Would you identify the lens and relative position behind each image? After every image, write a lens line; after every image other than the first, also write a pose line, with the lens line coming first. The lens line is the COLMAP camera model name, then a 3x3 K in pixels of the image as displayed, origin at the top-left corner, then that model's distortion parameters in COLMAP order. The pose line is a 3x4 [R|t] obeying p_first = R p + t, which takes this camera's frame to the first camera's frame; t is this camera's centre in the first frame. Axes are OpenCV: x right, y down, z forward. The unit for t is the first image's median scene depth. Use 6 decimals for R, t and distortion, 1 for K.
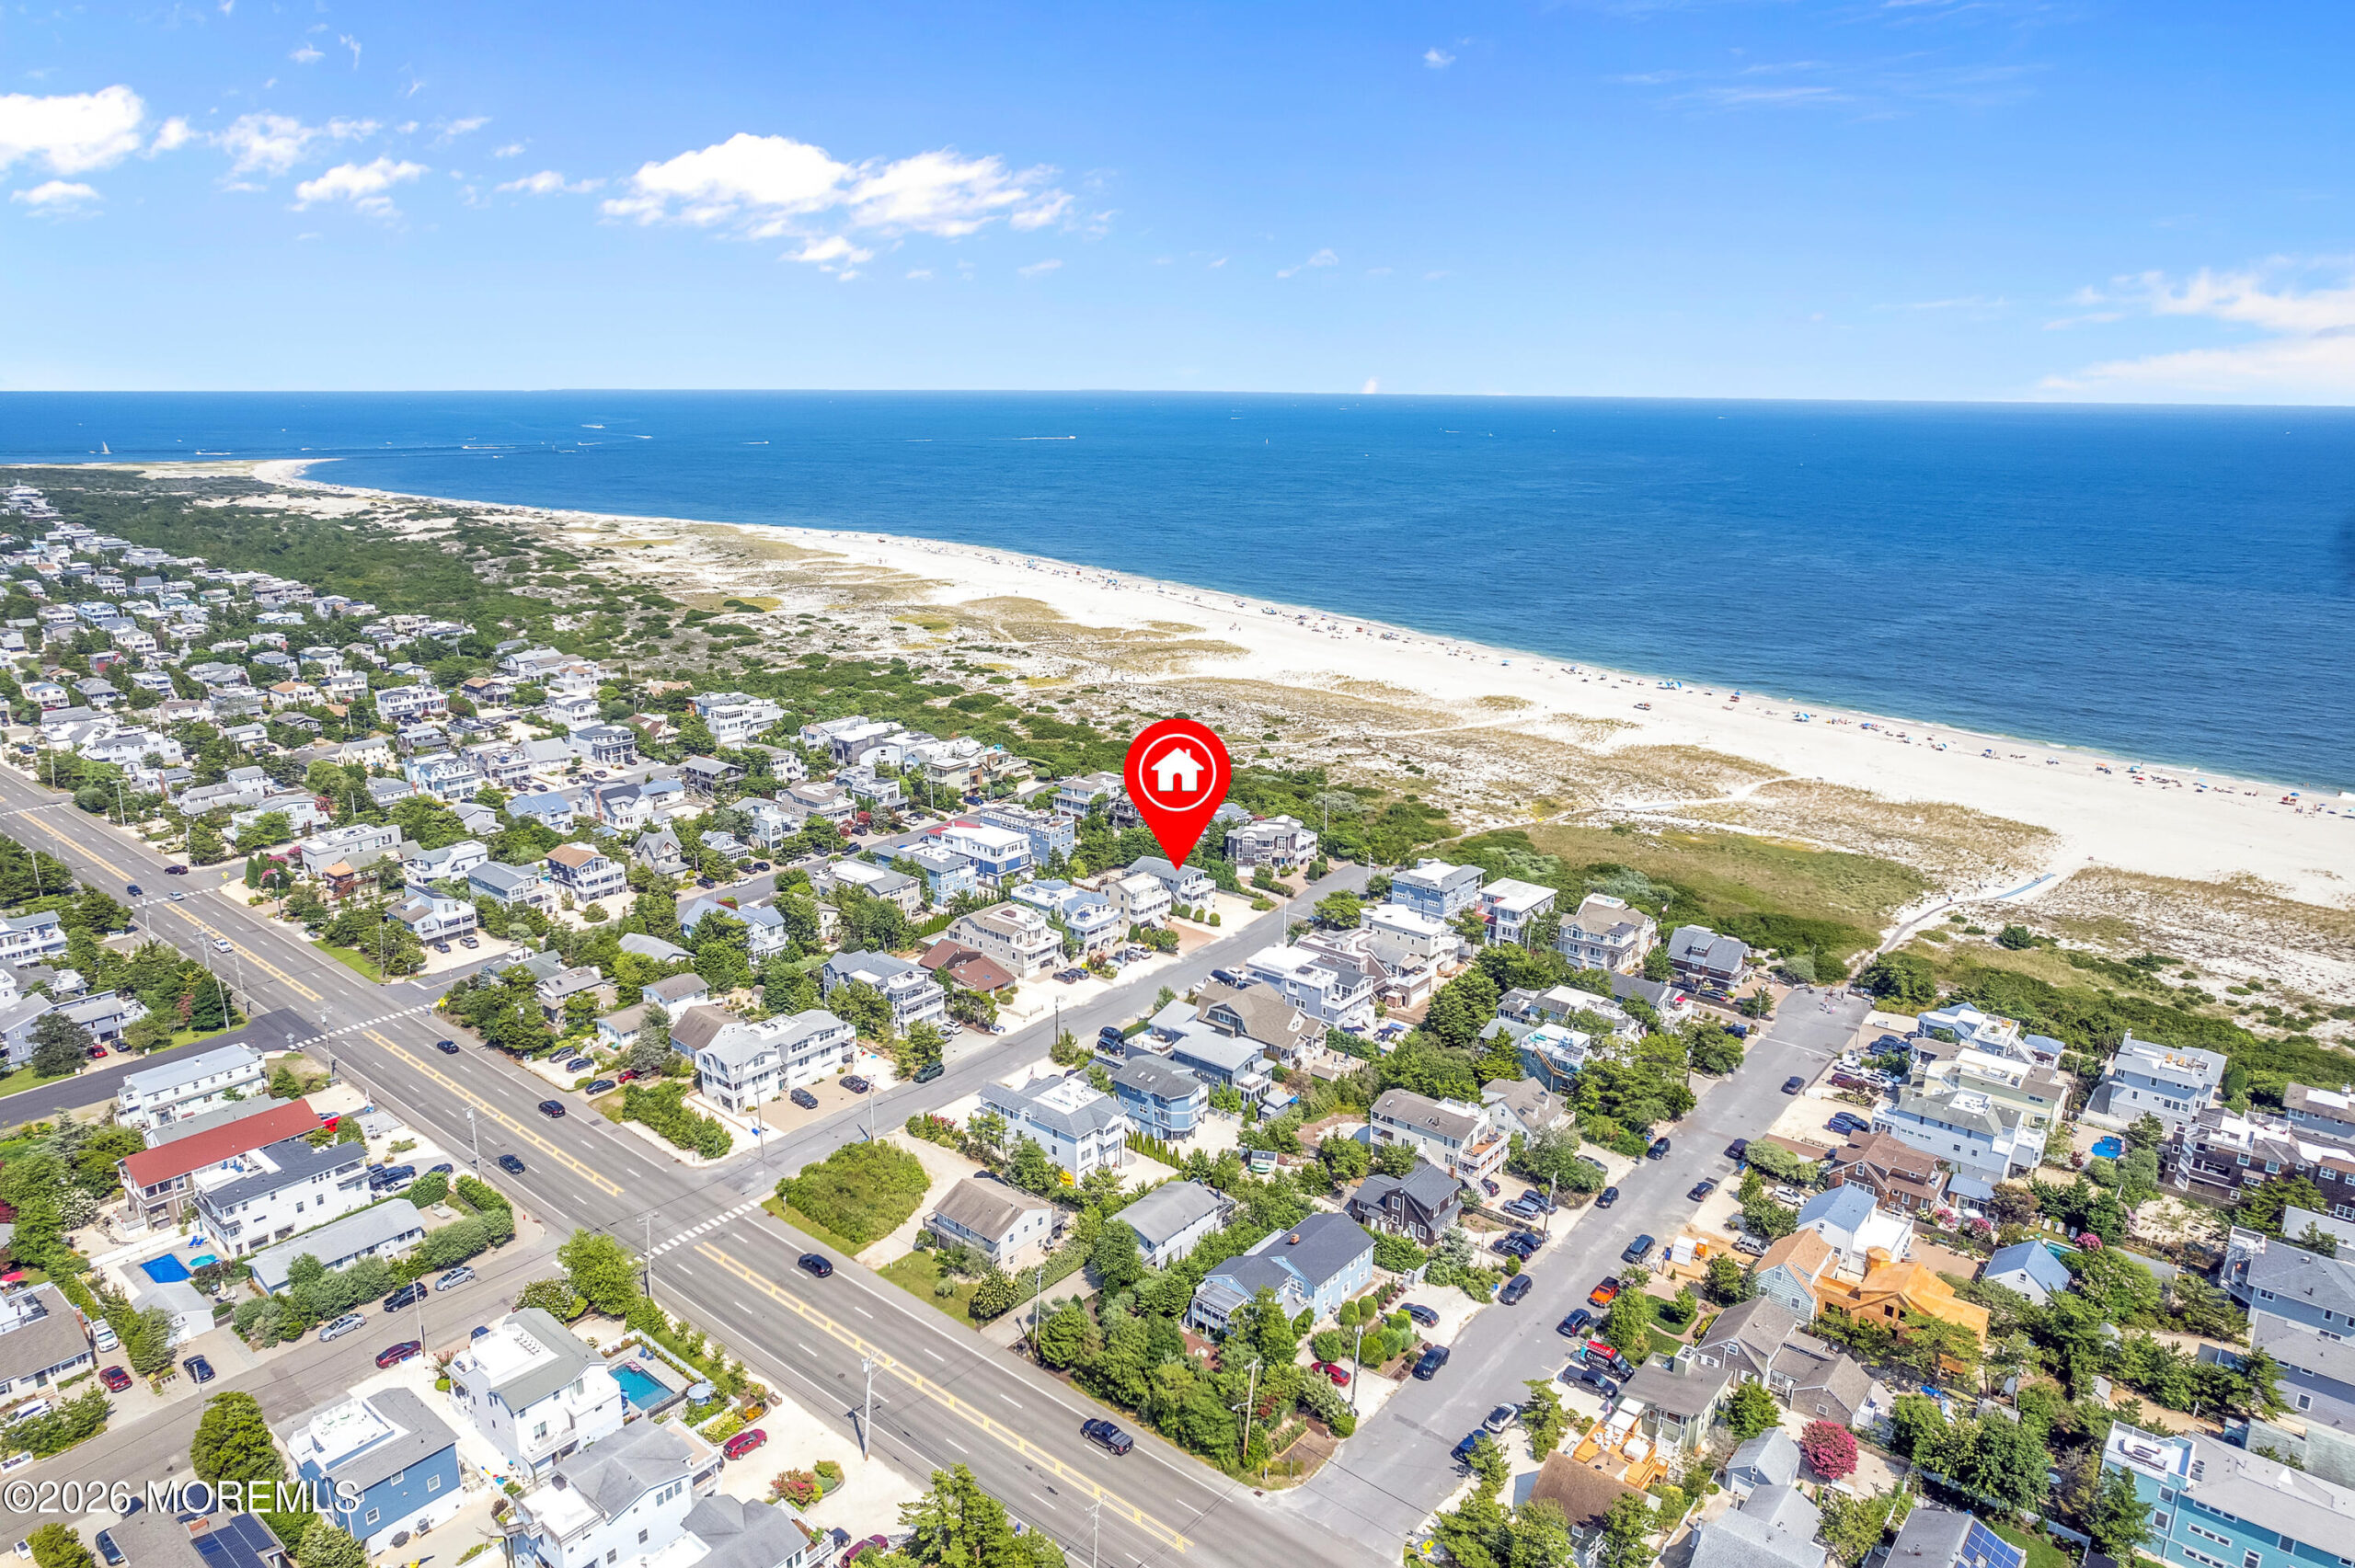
lens RADIAL K [[1507.9, 0, 1177.5], [0, 1507.9, 784.0], [0, 0, 1]] dist [-0.069498, 0.064583]
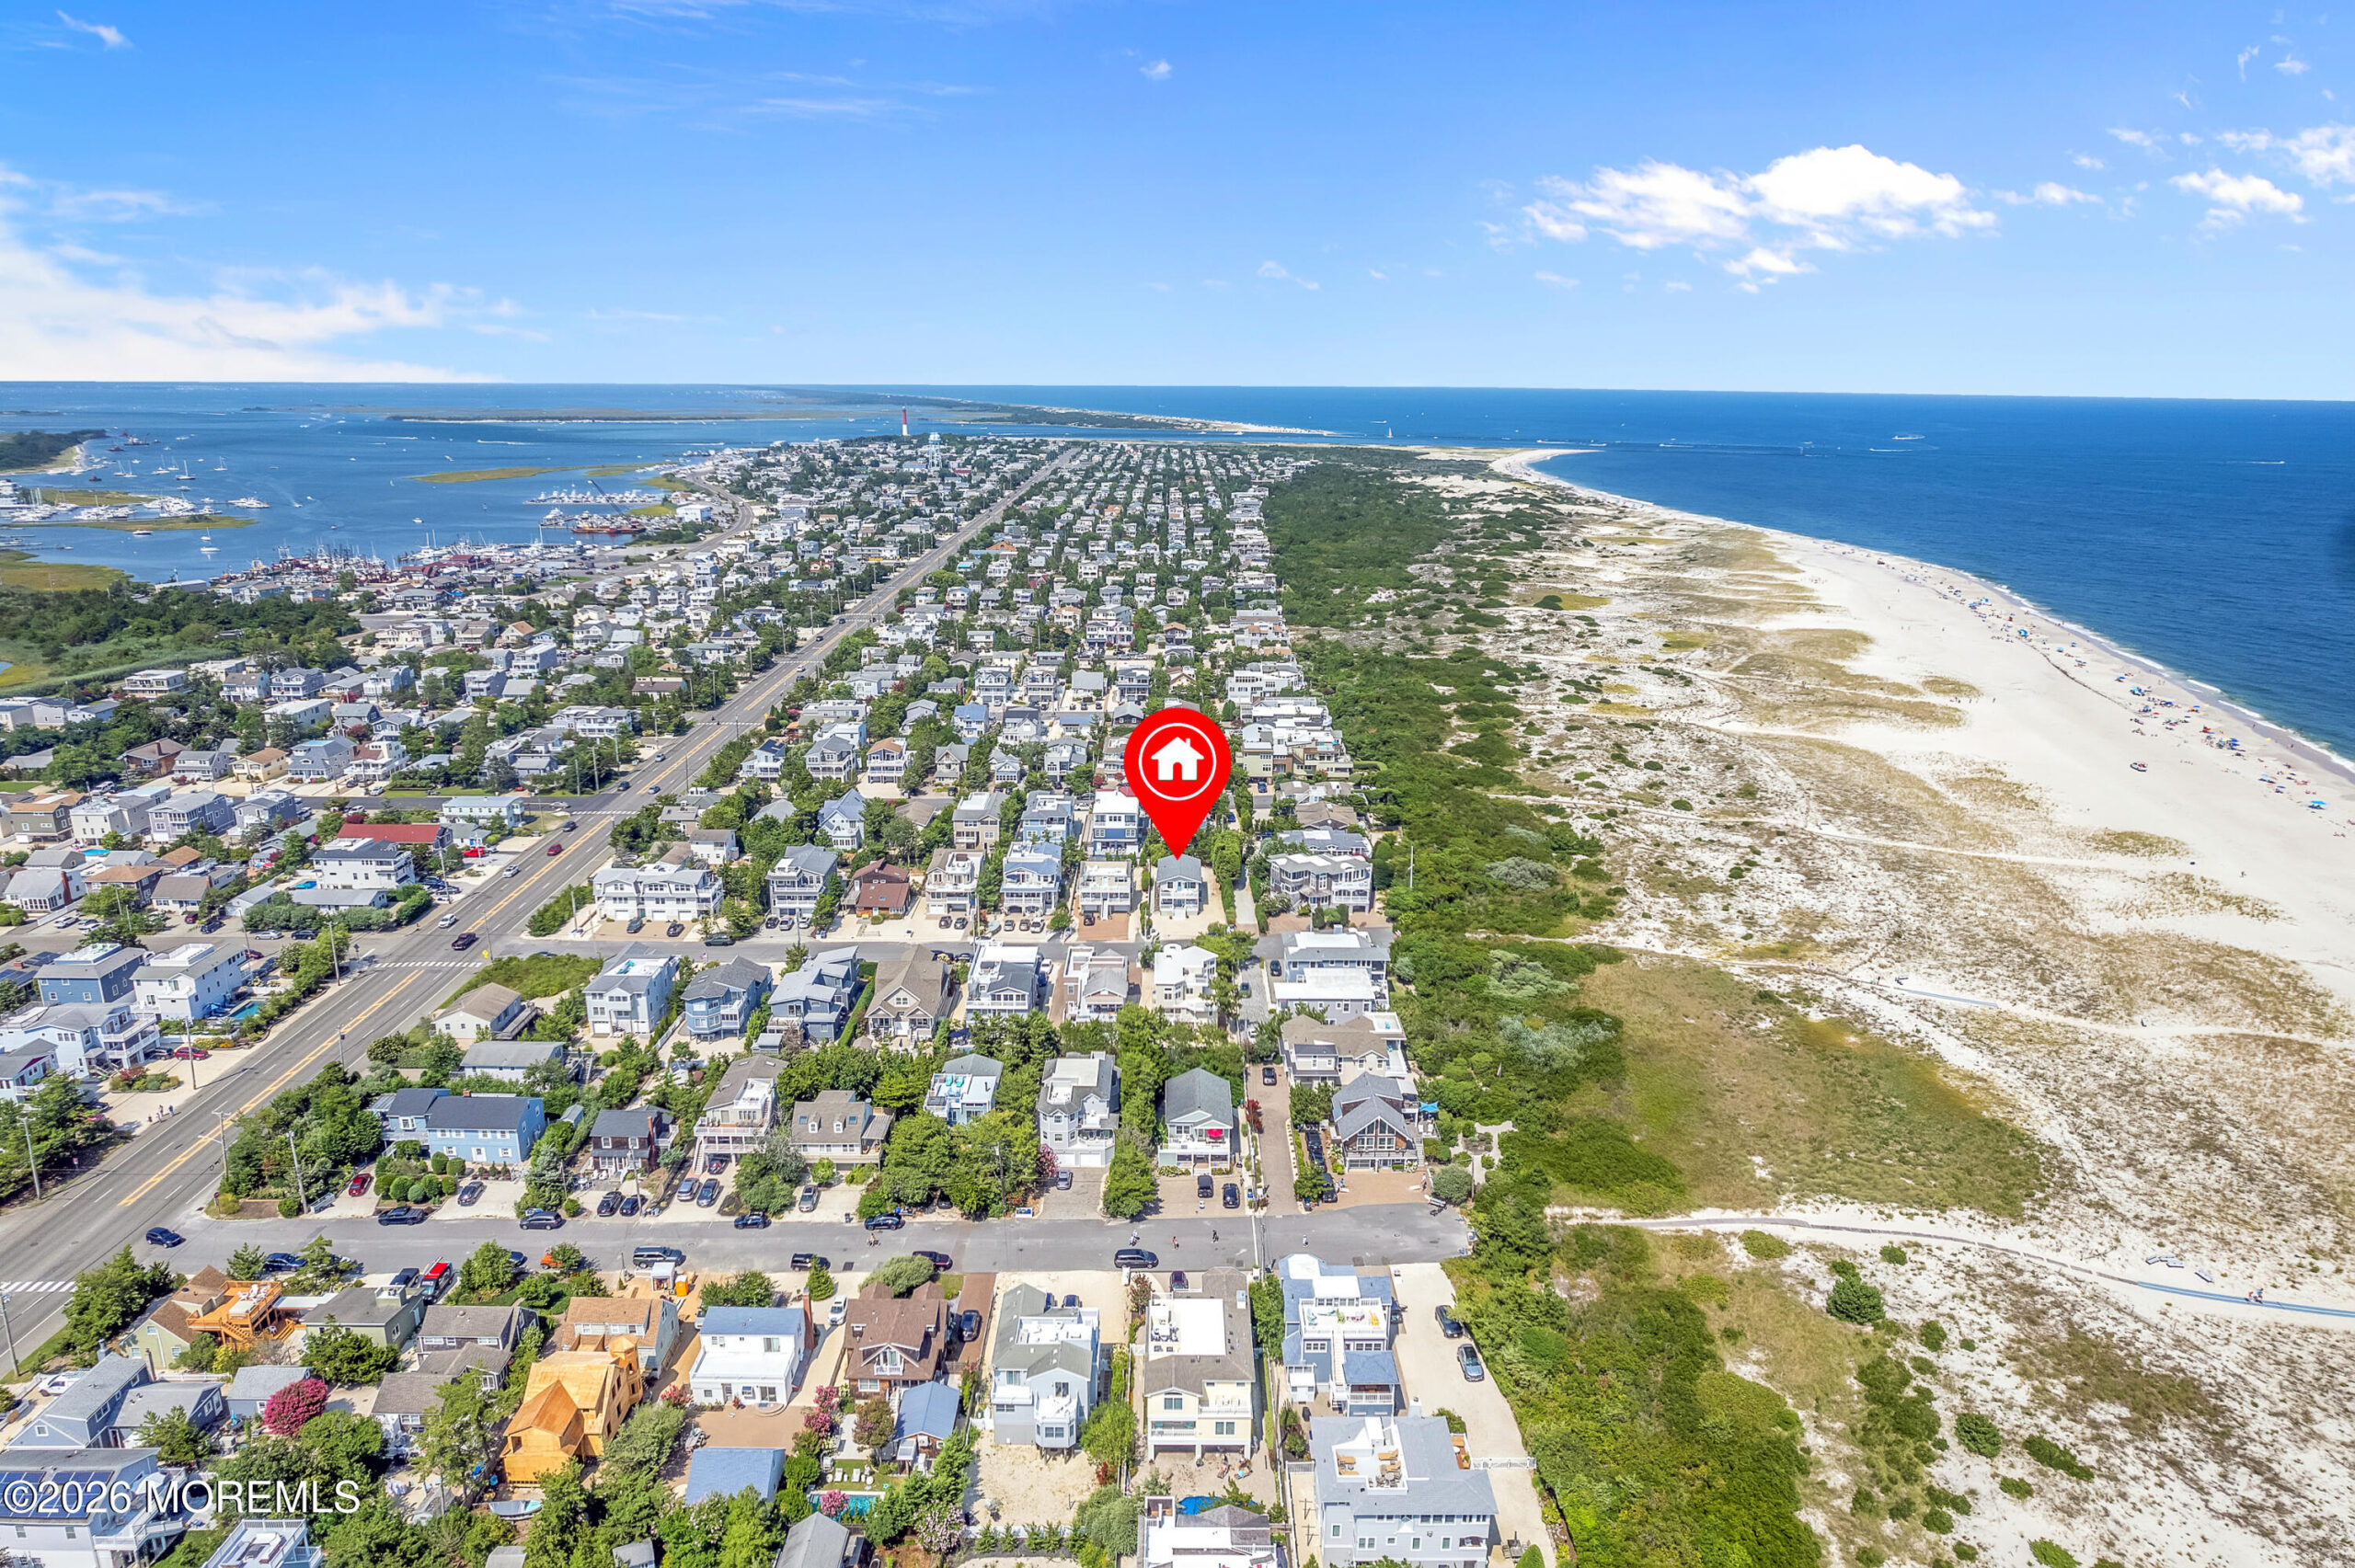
lens RADIAL K [[1507.9, 0, 1177.5], [0, 1507.9, 784.0], [0, 0, 1]] dist [-0.069498, 0.064583]
pose [[0.639235, 0.200608, -0.742385, 0.718068], [-0.202752, 0.975183, 0.088934, -0.085868], [0.741802, 0.093670, 0.664045, 0.353966]]
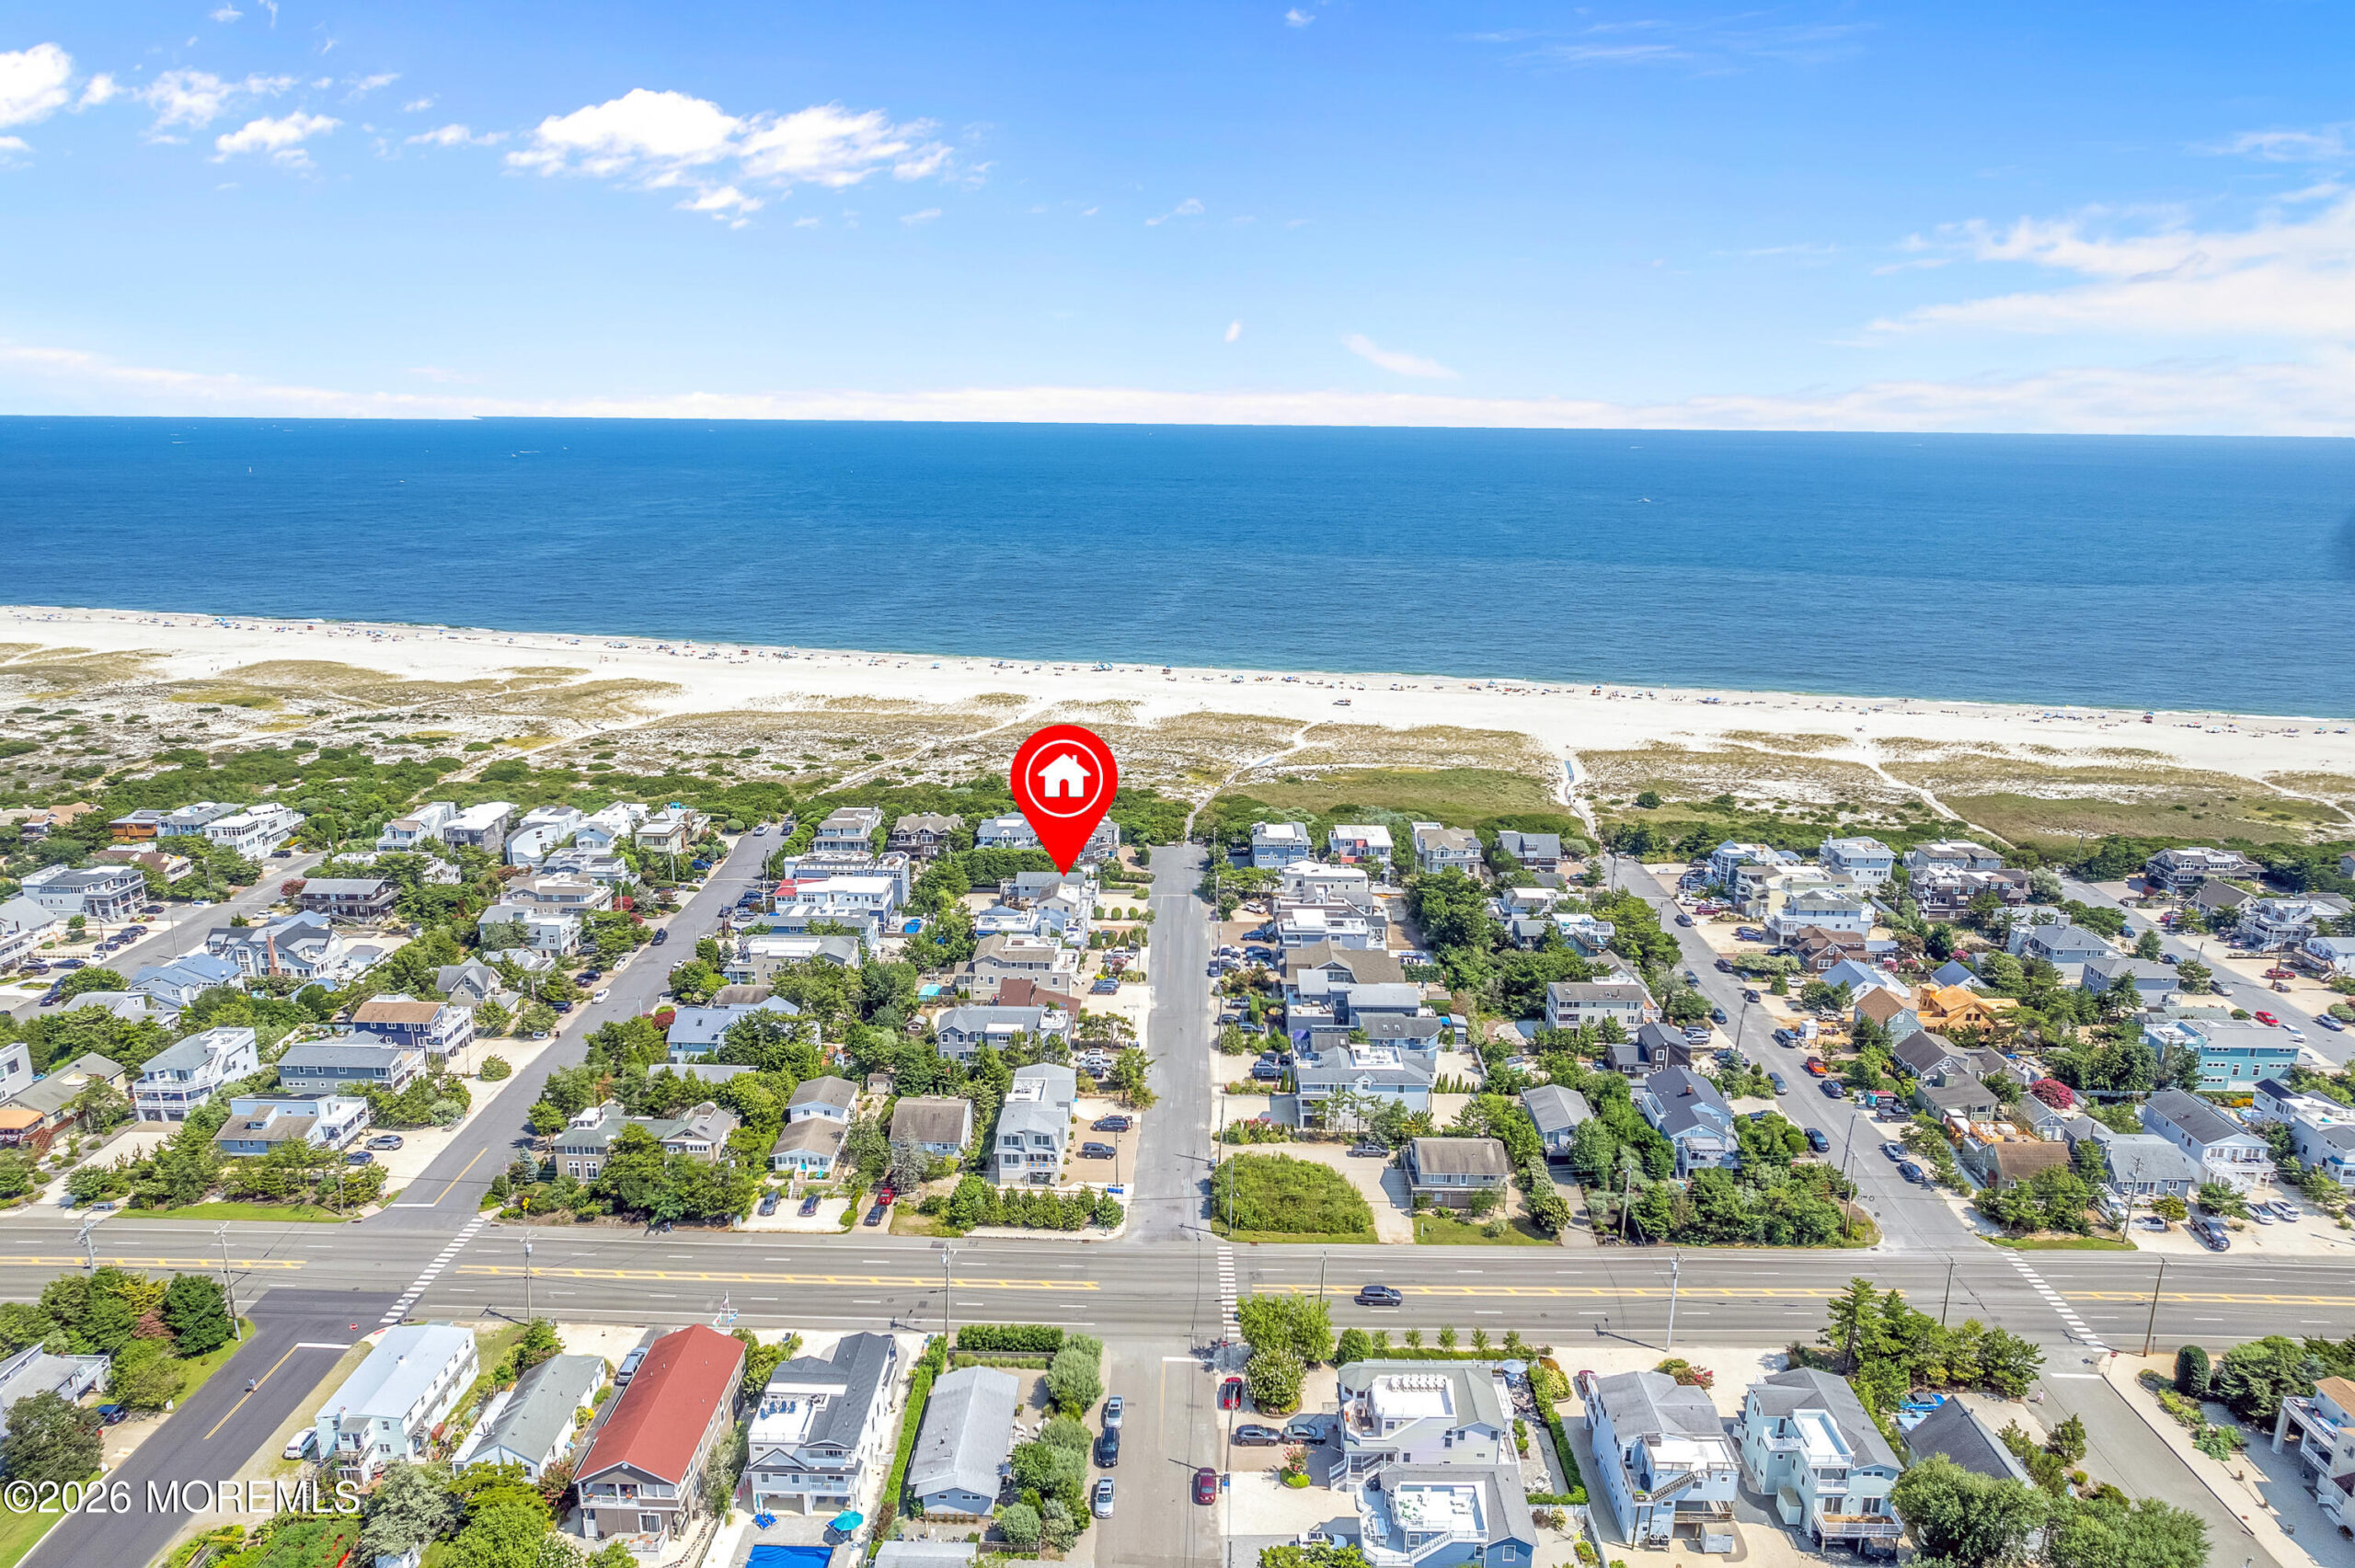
lens RADIAL K [[1507.9, 0, 1177.5], [0, 1507.9, 784.0], [0, 0, 1]] dist [-0.069498, 0.064583]
pose [[0.782399, -0.154139, 0.603401, -0.548673], [0.159108, 0.986207, 0.045619, -0.039354], [-0.602110, 0.060314, 0.796132, 0.146526]]
